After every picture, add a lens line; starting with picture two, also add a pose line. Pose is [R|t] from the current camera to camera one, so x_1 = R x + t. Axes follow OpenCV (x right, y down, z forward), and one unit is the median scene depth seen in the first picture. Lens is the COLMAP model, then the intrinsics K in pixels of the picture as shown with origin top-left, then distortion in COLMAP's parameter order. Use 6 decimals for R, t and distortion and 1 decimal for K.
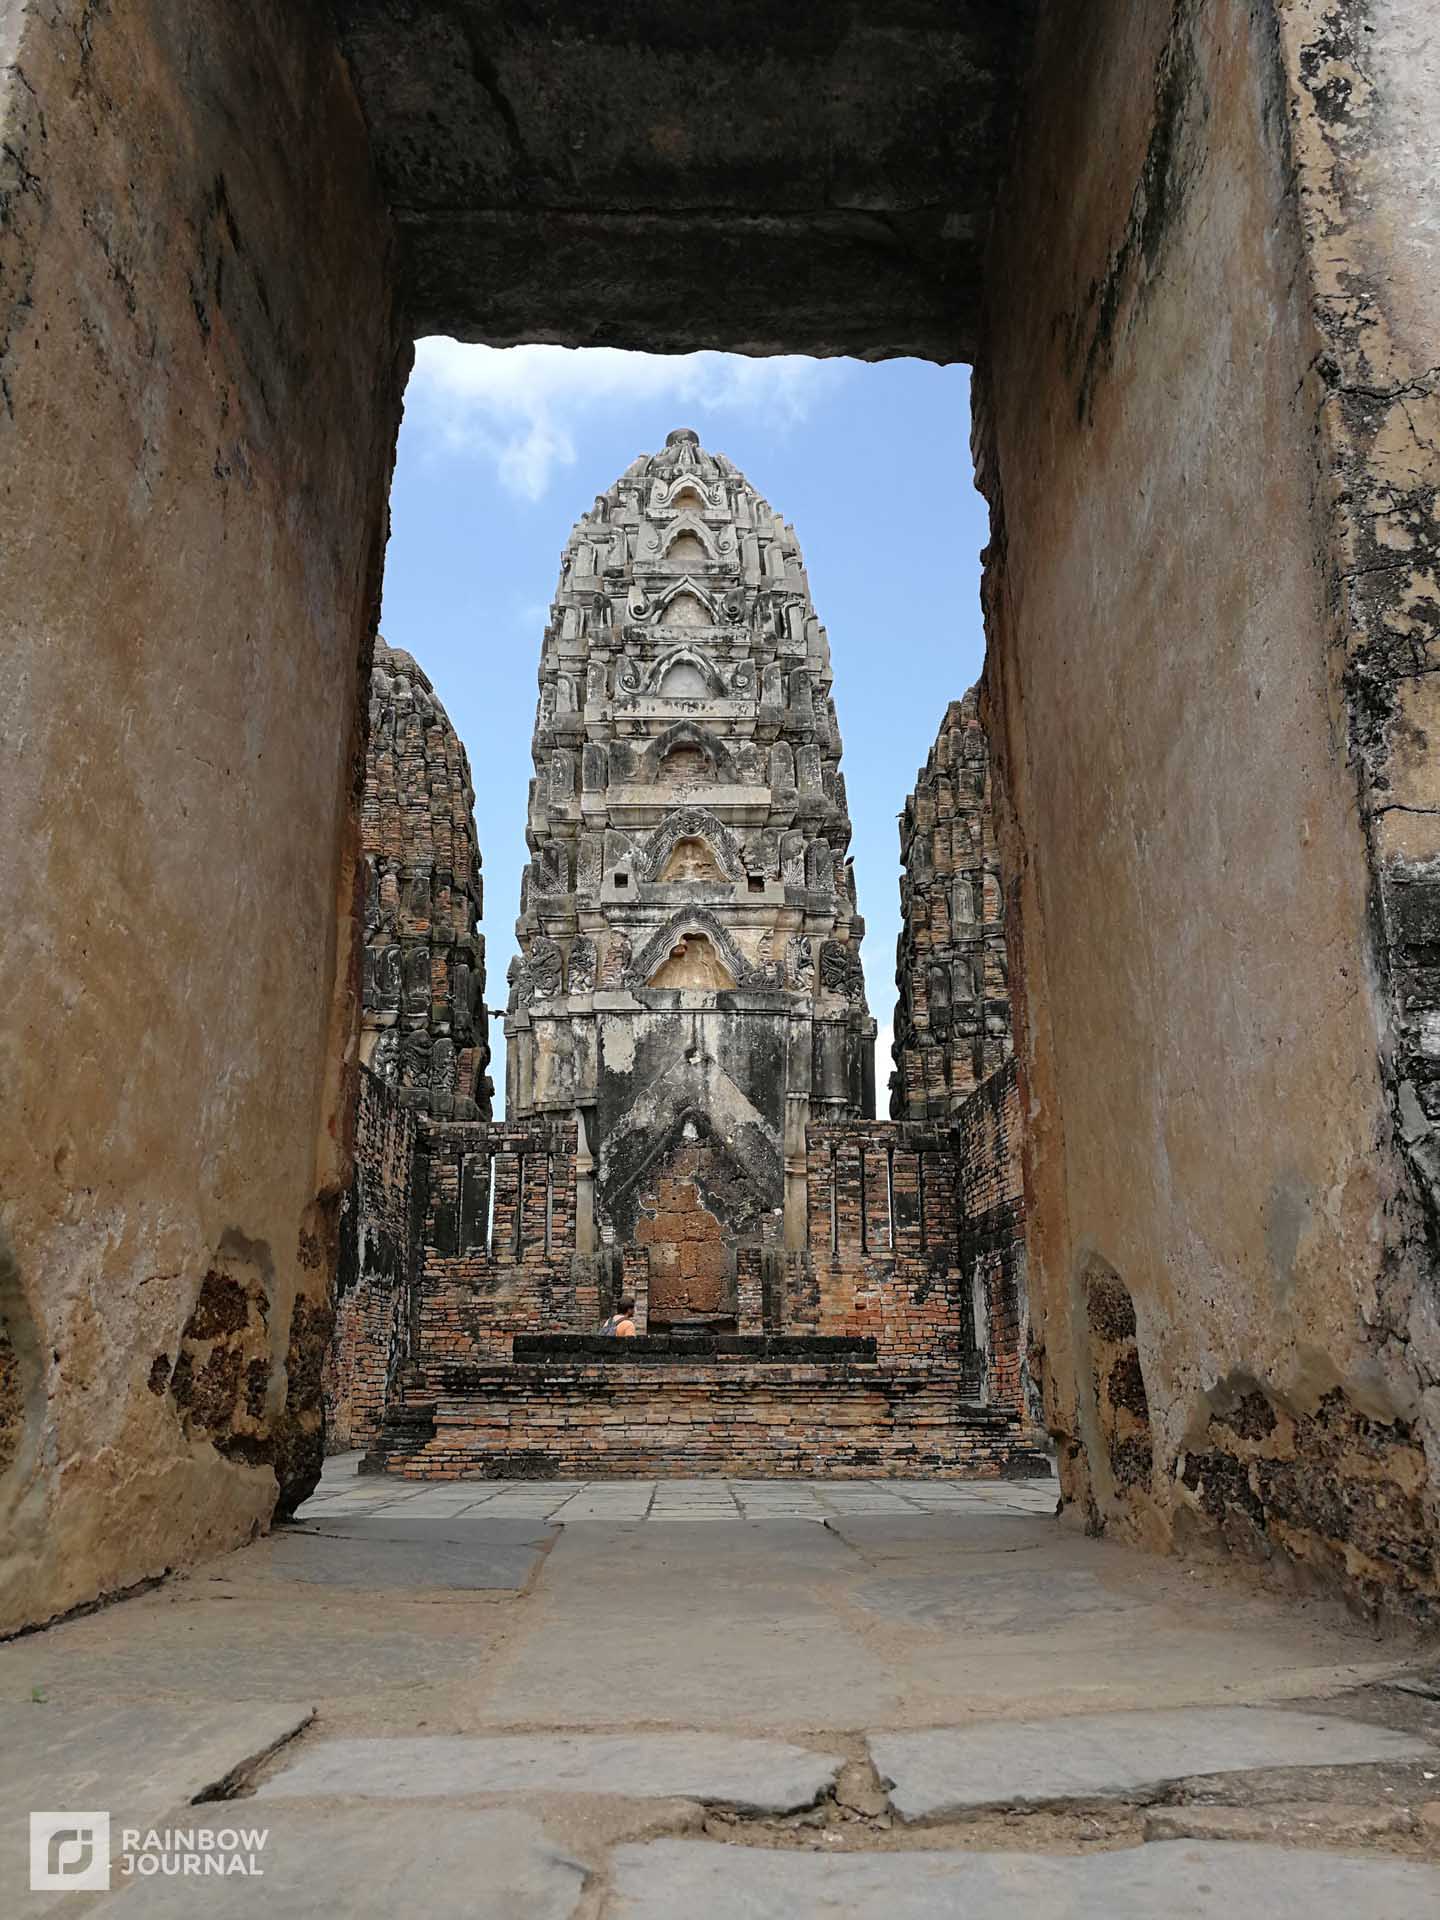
lens RADIAL K [[1603.6, 0, 718.9], [0, 1603.6, 958.9], [0, 0, 1]] dist [-0.024334, 0.000945]
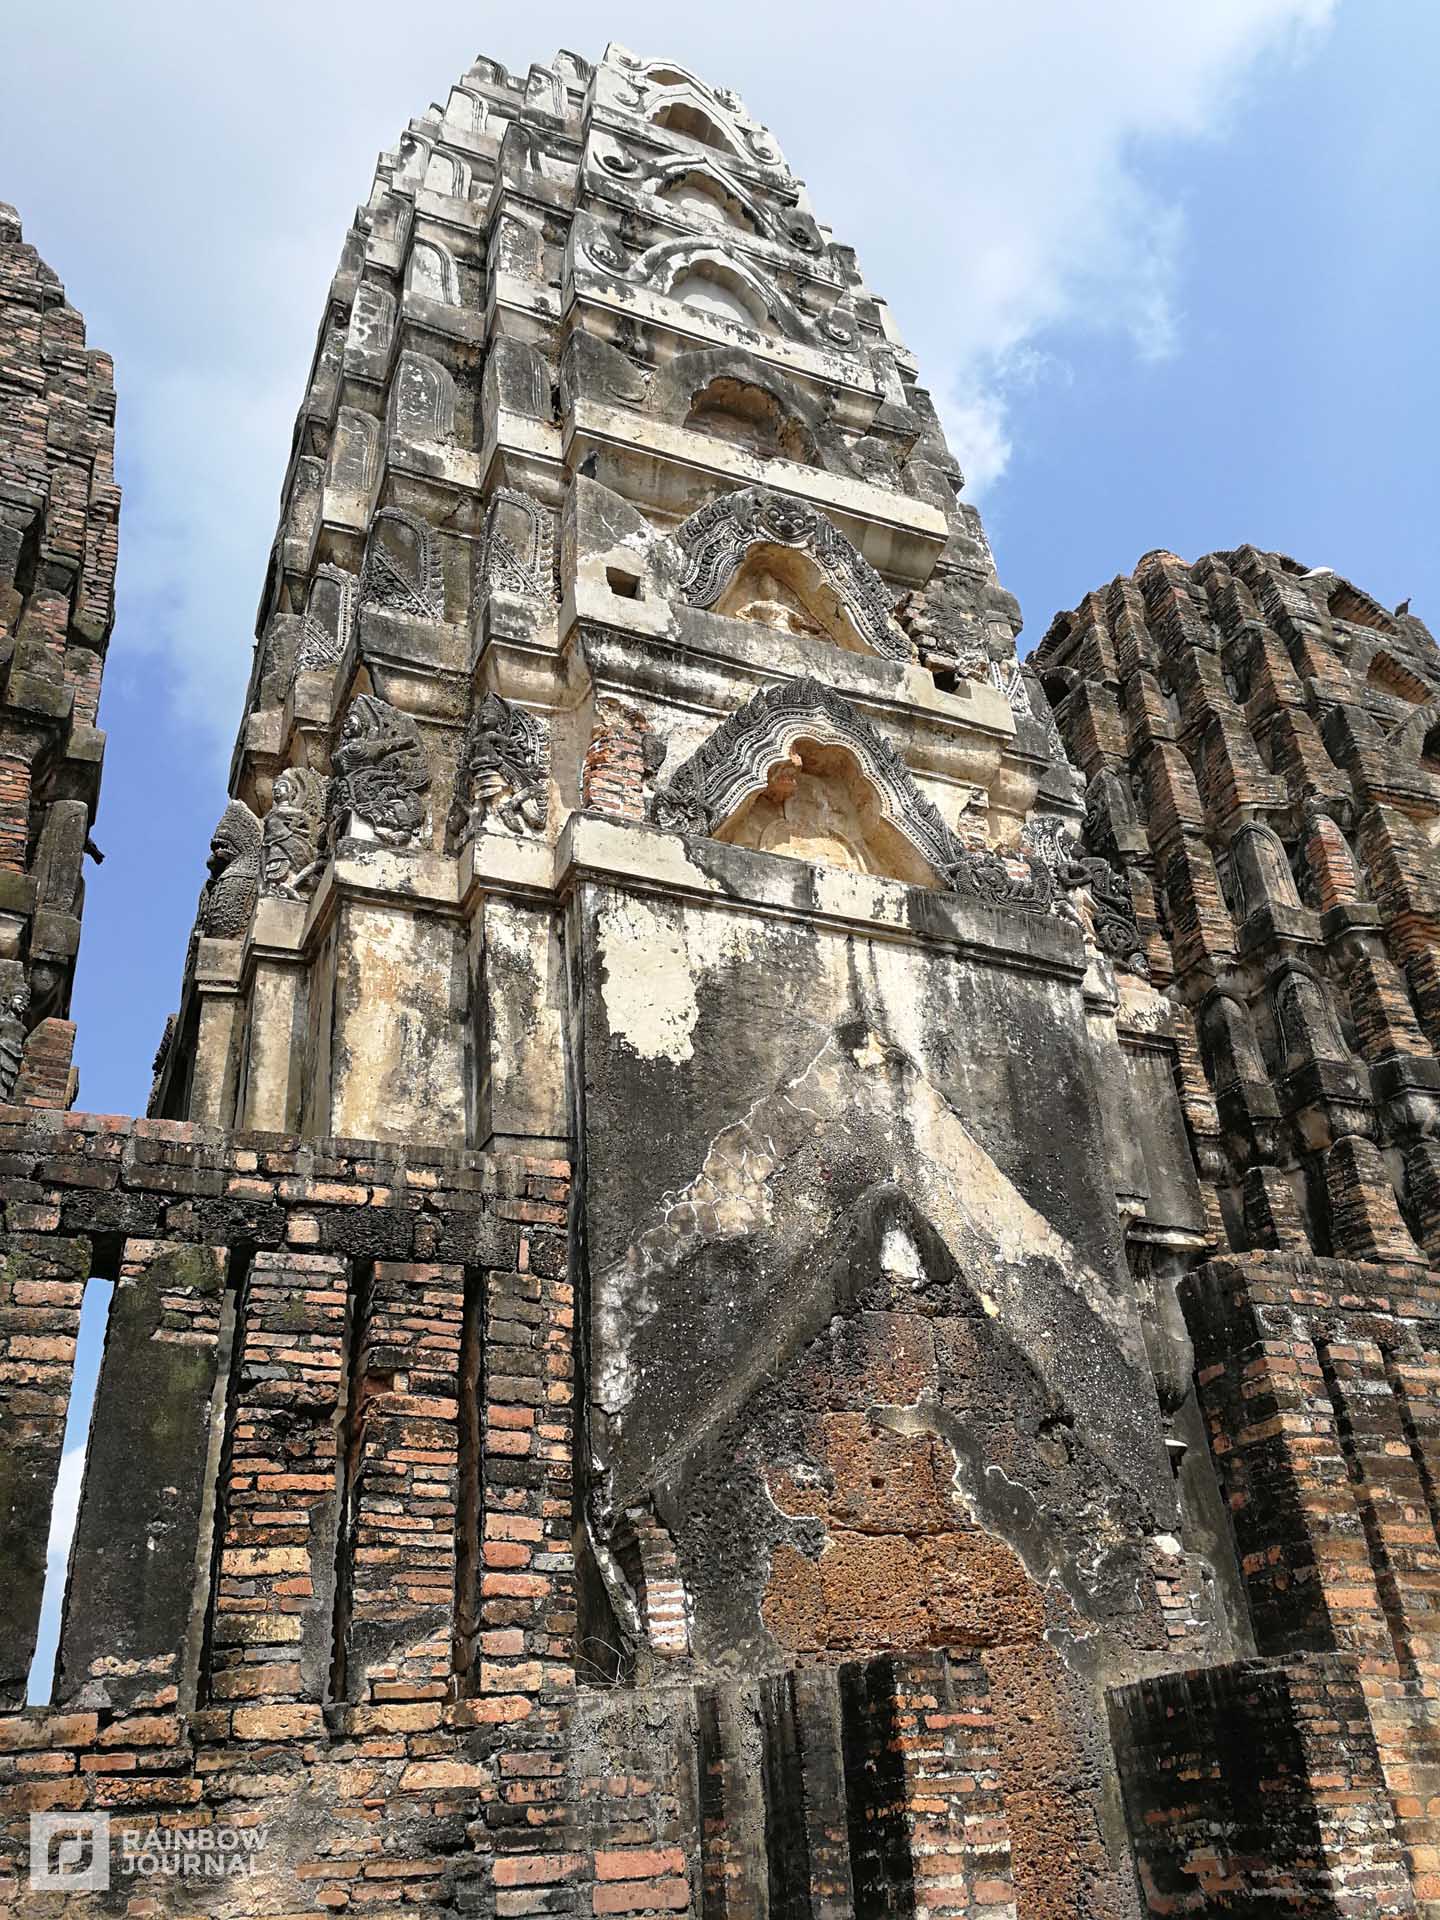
lens RADIAL K [[1603.6, 0, 722.5], [0, 1603.6, 962.1], [0, 0, 1]] dist [-0.024334, 0.000945]
pose [[0.932014, 0.147528, 0.331037, -0.152300], [-0.052332, 0.958610, -0.279870, 0.136574], [-0.358624, 0.243519, 0.901159, 0.708649]]
